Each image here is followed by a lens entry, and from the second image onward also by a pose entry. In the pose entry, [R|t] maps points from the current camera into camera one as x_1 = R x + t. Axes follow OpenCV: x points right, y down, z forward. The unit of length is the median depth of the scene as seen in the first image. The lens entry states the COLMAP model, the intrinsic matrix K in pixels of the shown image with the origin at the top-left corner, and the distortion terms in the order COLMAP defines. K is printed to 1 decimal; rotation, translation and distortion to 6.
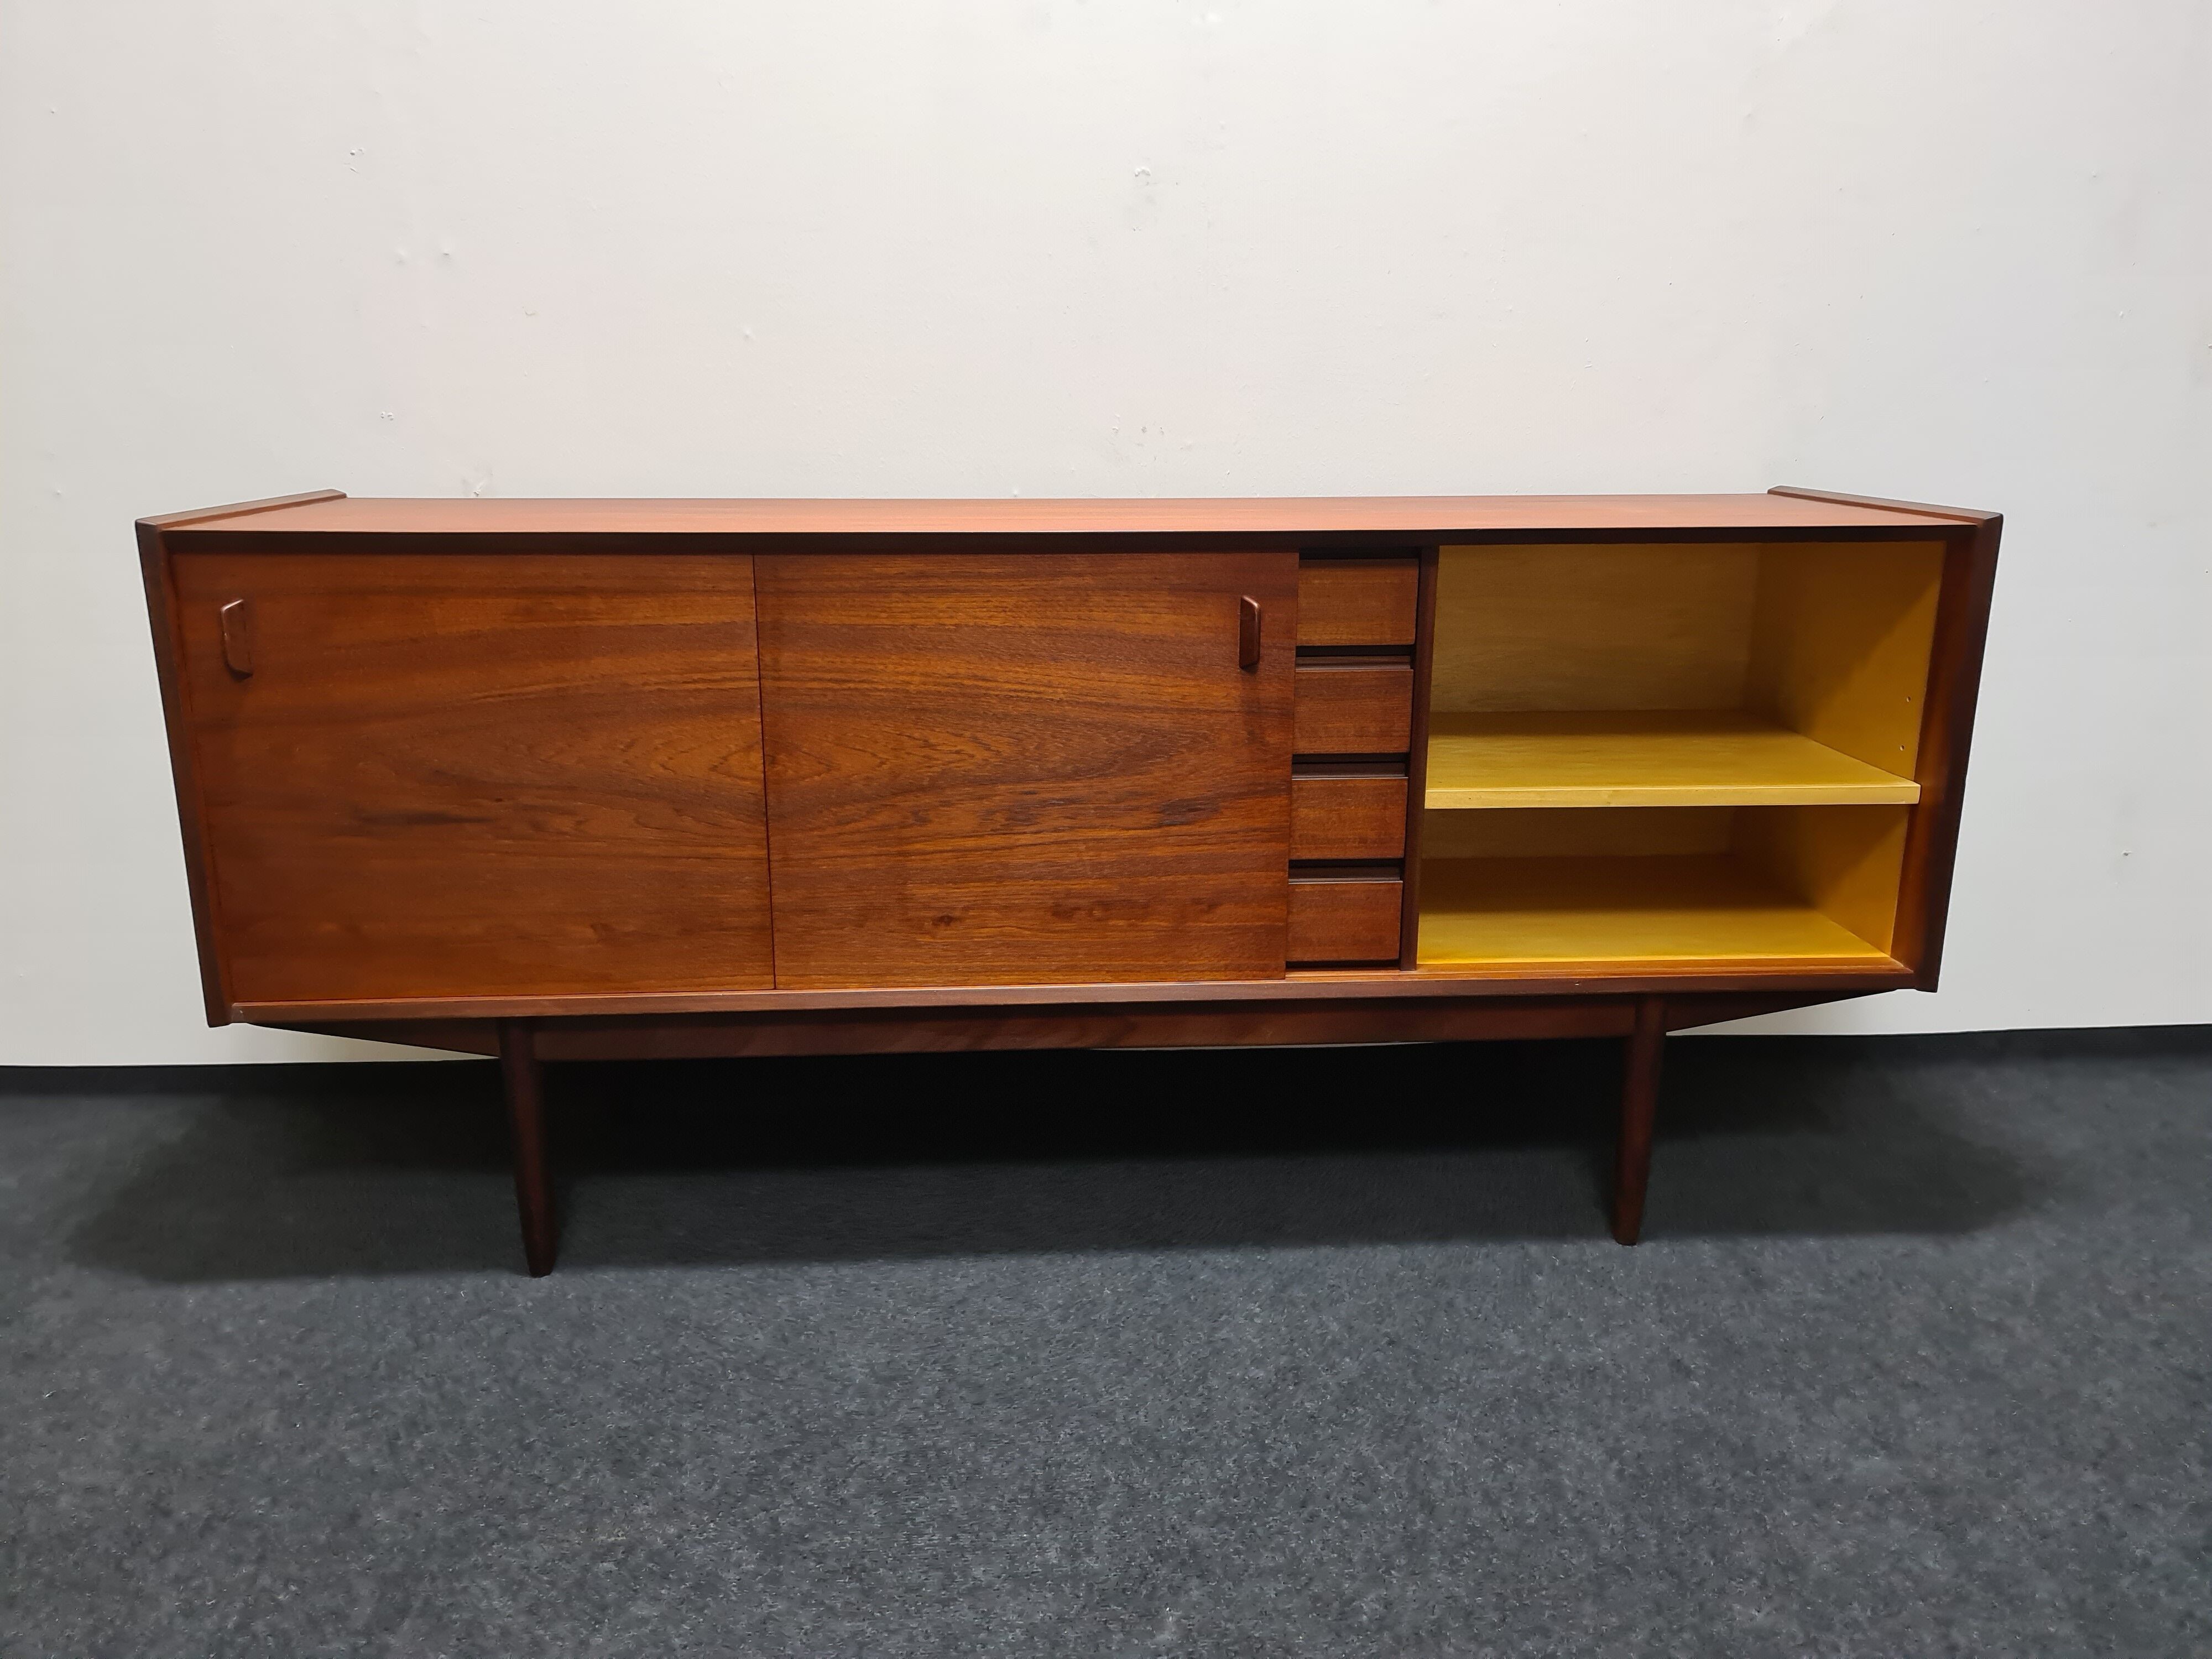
lens RADIAL K [[1620.9, 0, 1094.7], [0, 1620.9, 805.0], [0, 0, 1]] dist [0.072702, -0.052958]
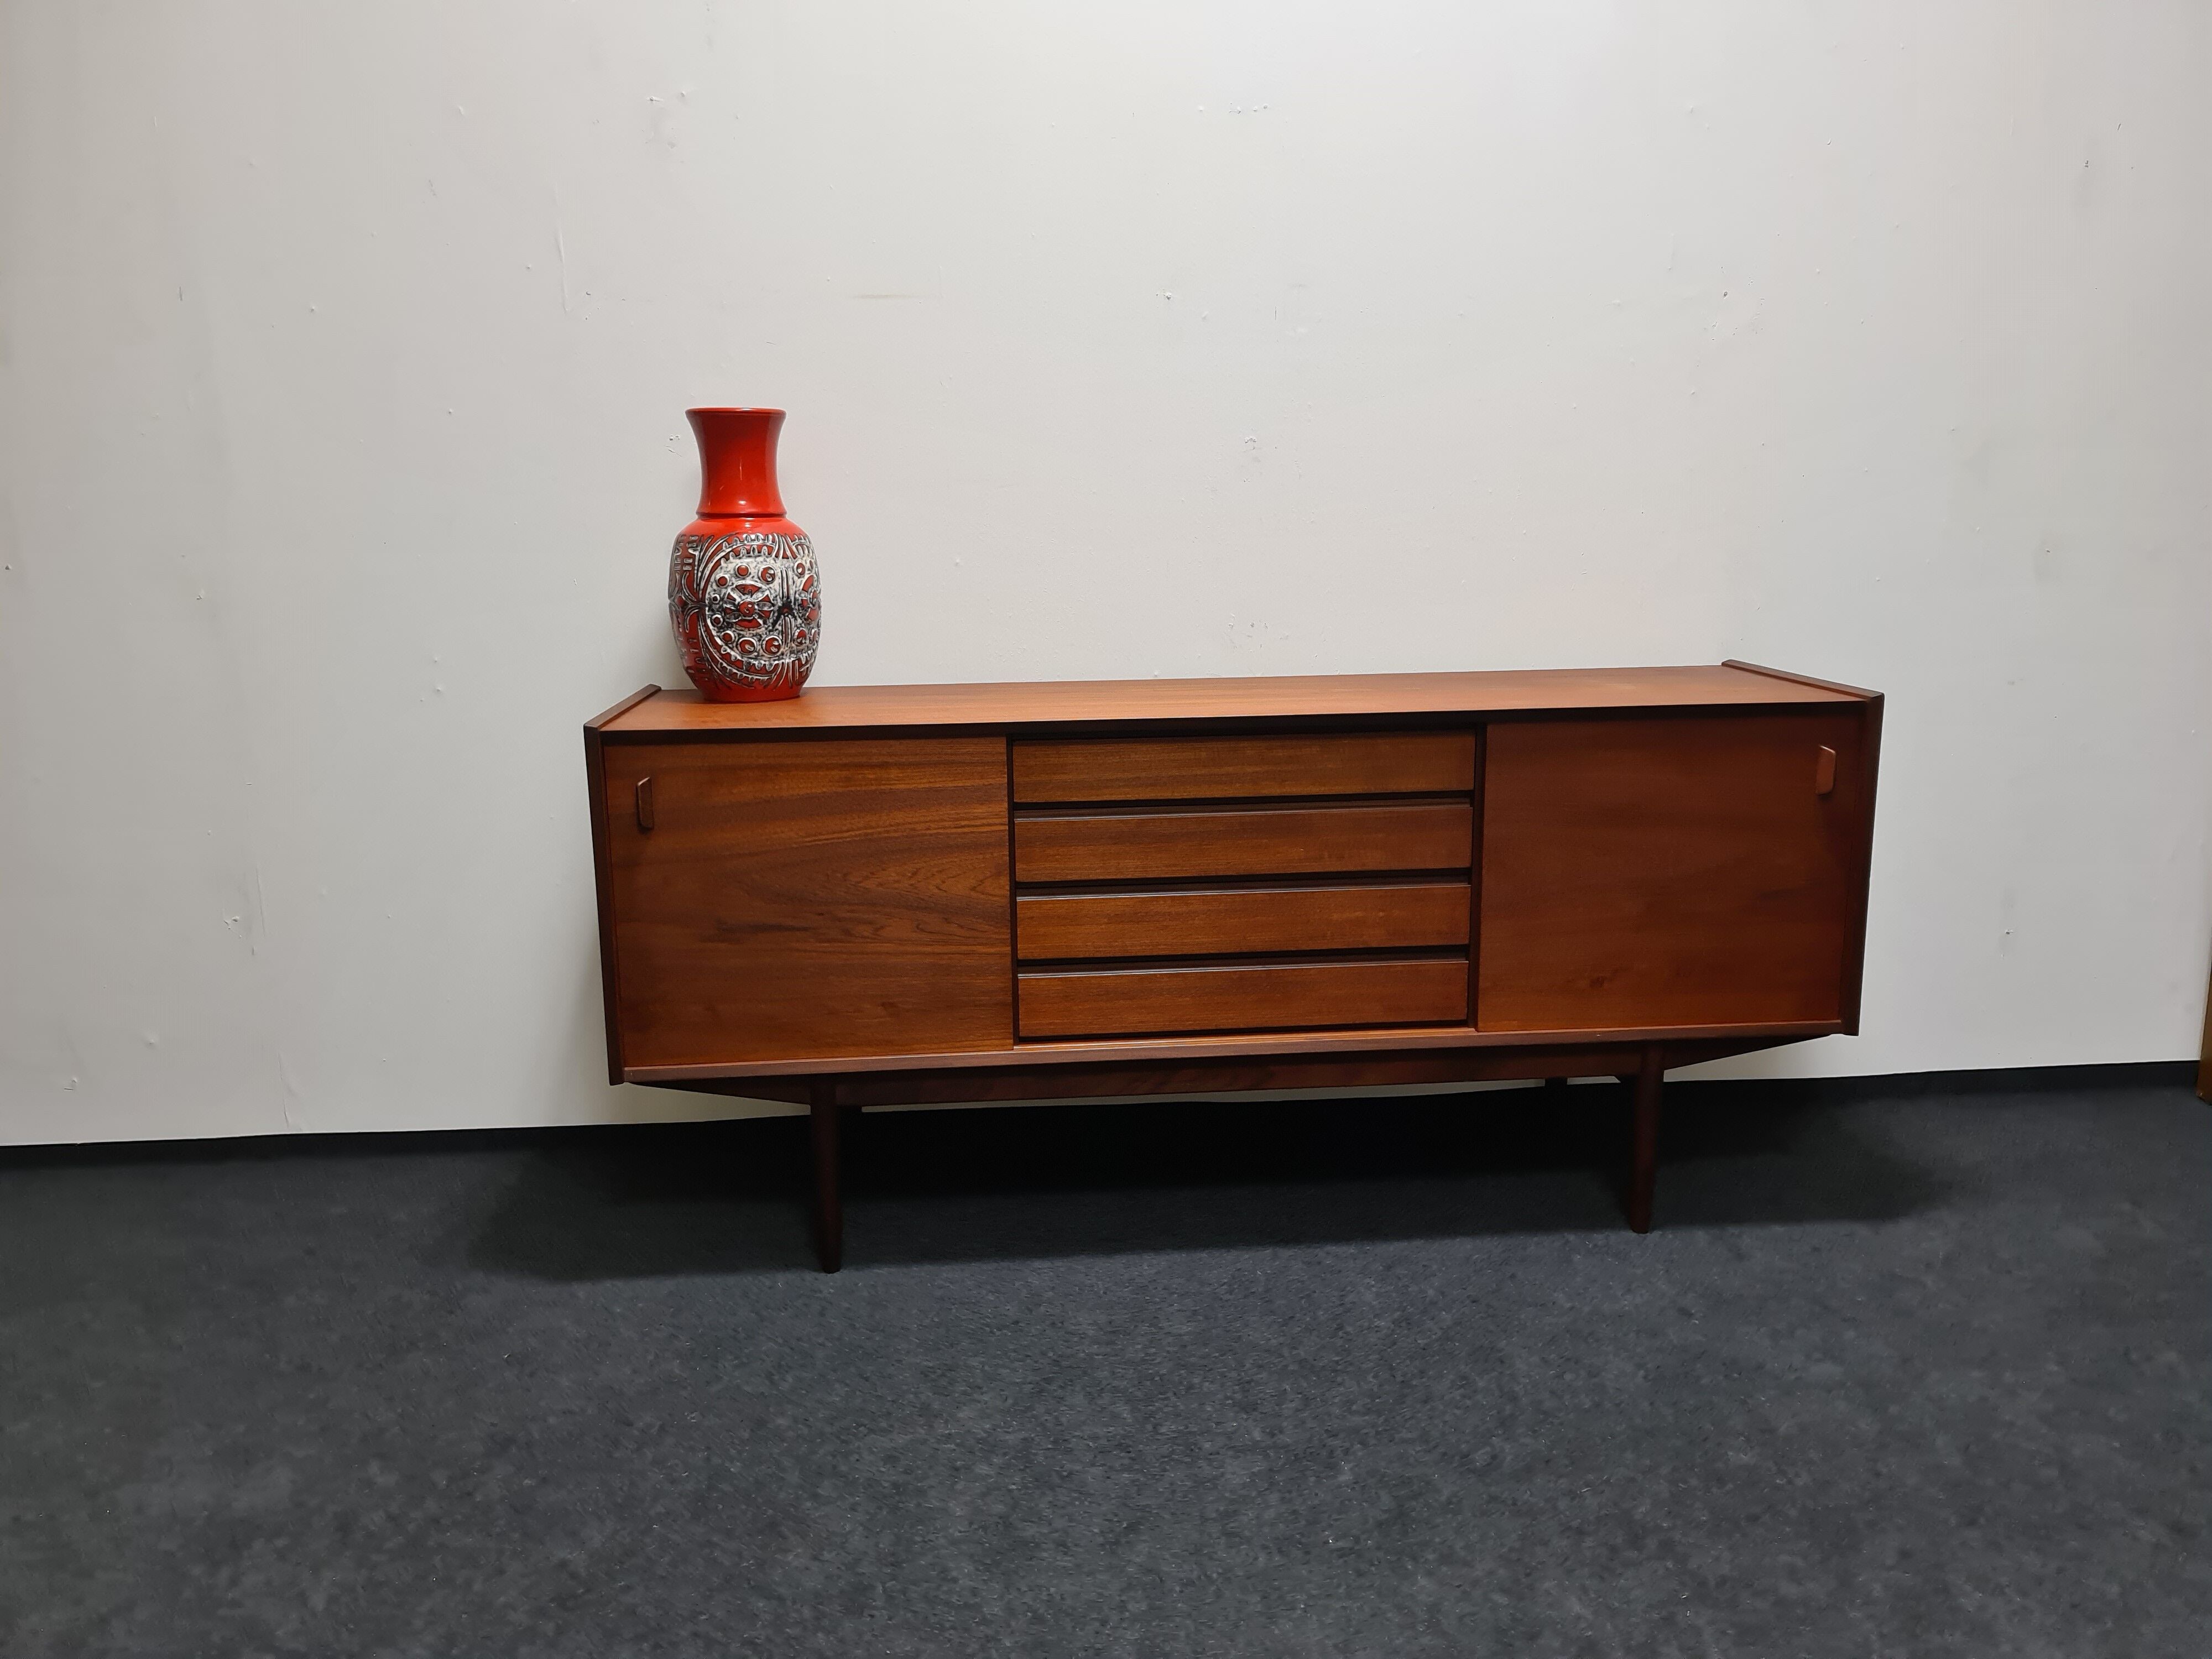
lens RADIAL K [[1620.9, 0, 1109.7], [0, 1620.9, 802.7], [0, 0, 1]] dist [0.072702, -0.052958]
pose [[0.999609, -0.017240, 0.022028, -0.145282], [0.018580, 0.997894, -0.062147, -0.007325], [-0.020910, 0.062532, 0.997824, -0.381376]]
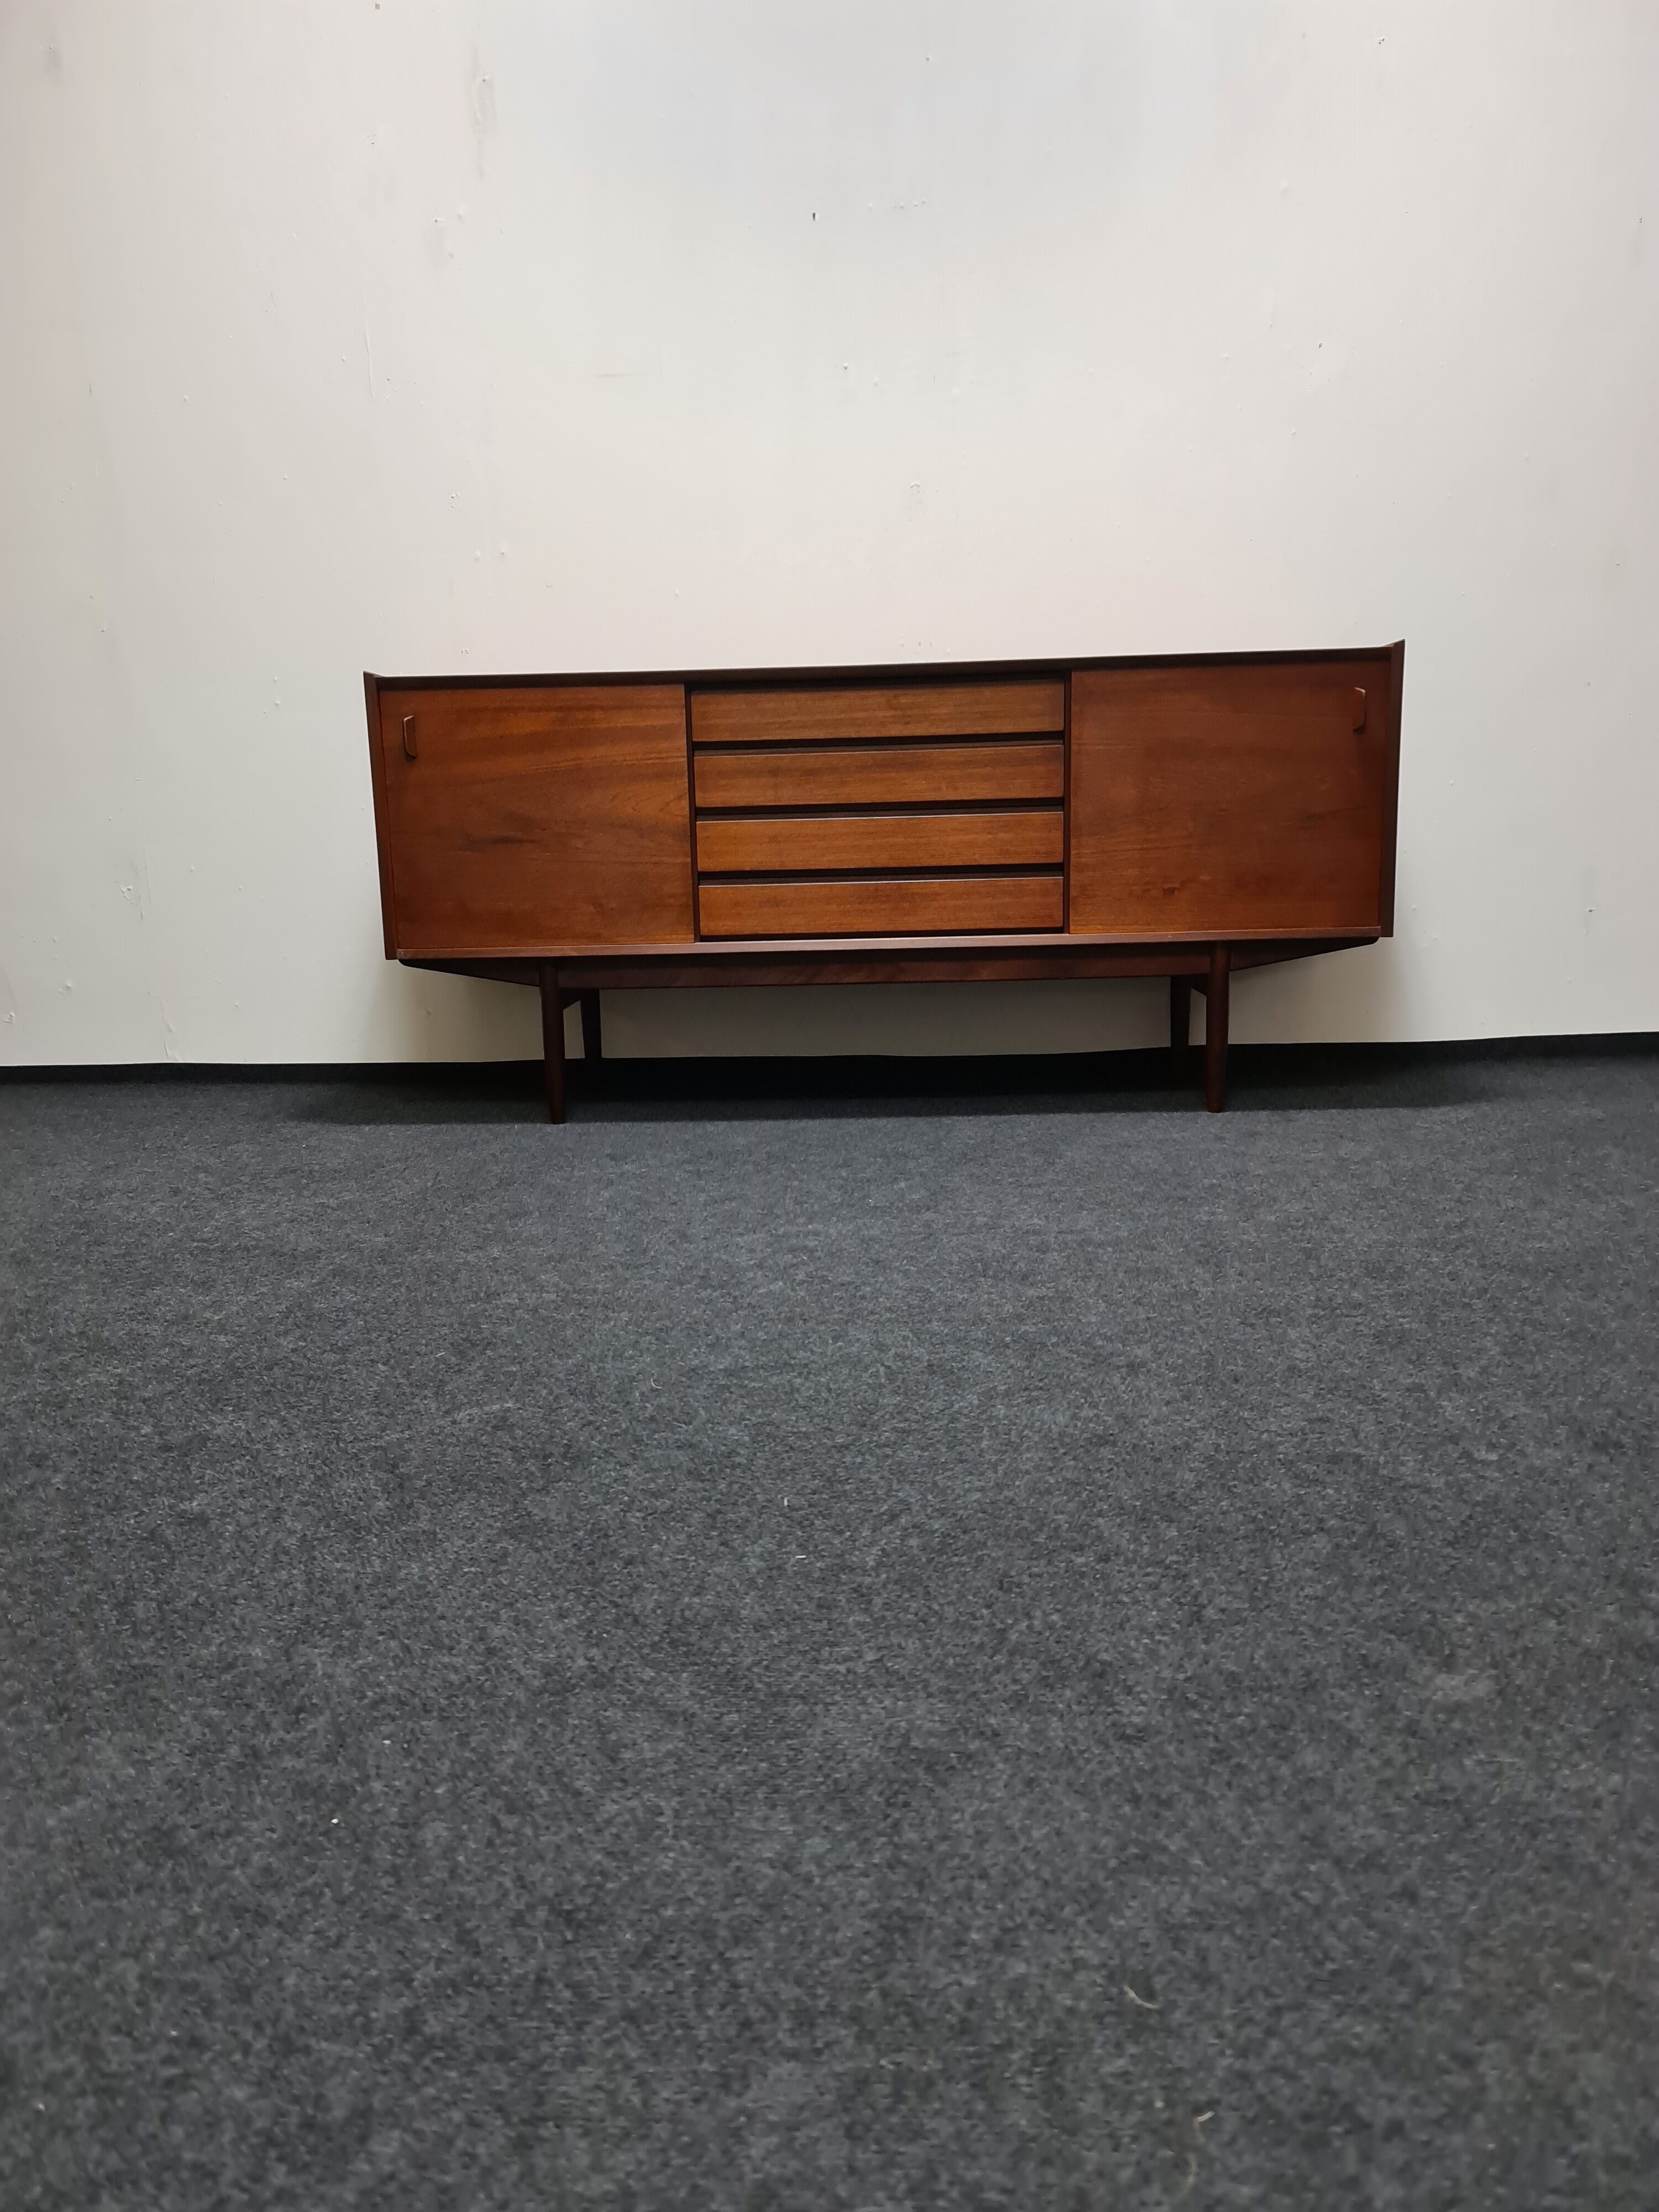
lens RADIAL K [[1620.9, 0, 818.9], [0, 1620.9, 1108.6], [0, 0, 1]] dist [0.072702, -0.052958]
pose [[0.994994, -0.009332, -0.099500, 0.107881], [0.001502, 0.996914, -0.078488, 0.433779], [0.099925, 0.077945, 0.991937, -0.699198]]
